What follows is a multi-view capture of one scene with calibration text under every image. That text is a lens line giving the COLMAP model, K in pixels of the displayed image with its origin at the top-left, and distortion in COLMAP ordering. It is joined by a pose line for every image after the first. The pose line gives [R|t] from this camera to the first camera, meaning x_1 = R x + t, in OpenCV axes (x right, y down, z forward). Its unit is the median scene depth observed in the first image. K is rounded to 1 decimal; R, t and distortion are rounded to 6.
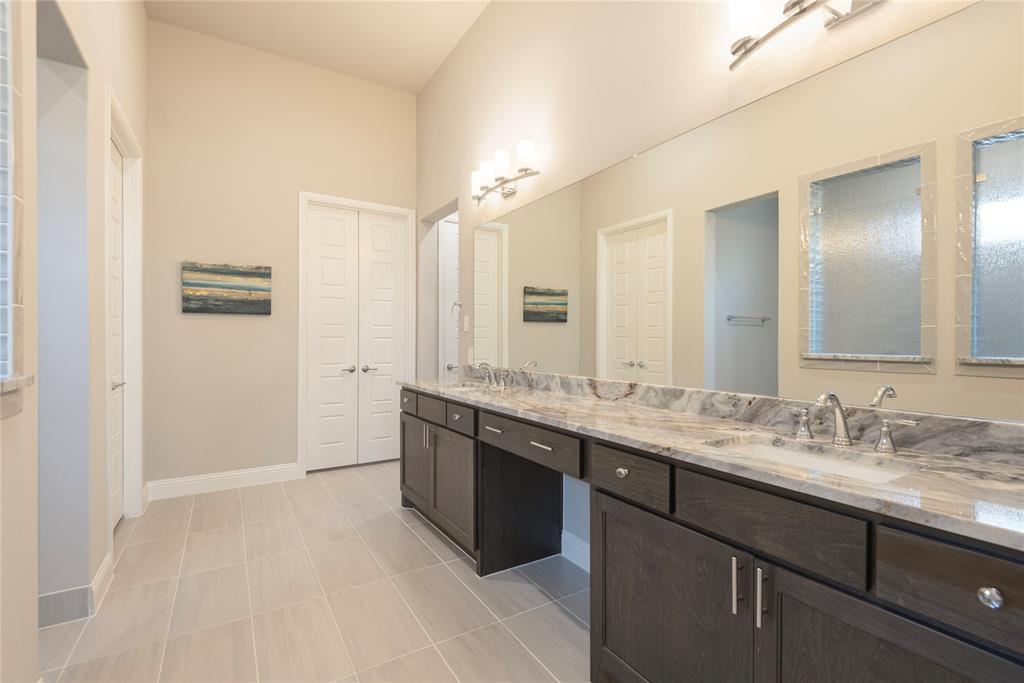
lens RADIAL K [[460.6, 0, 510.7], [0, 460.6, 340.8], [0, 0, 1]] dist [0.032412, -0.023782]
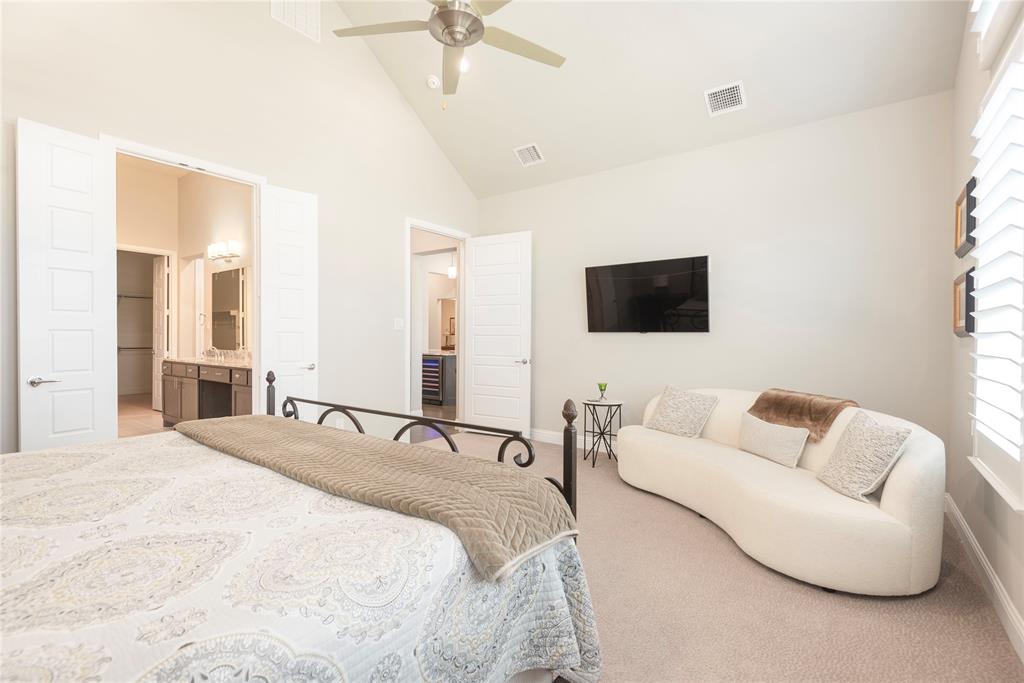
lens RADIAL K [[460.6, 0, 510.7], [0, 460.6, 340.8], [0, 0, 1]] dist [0.032412, -0.023782]
pose [[0.928677, 0.001233, 0.370889, 0.413284], [-0.004862, 0.999949, 0.008850, -0.003815], [-0.370859, -0.010022, 0.928635, -1.405911]]
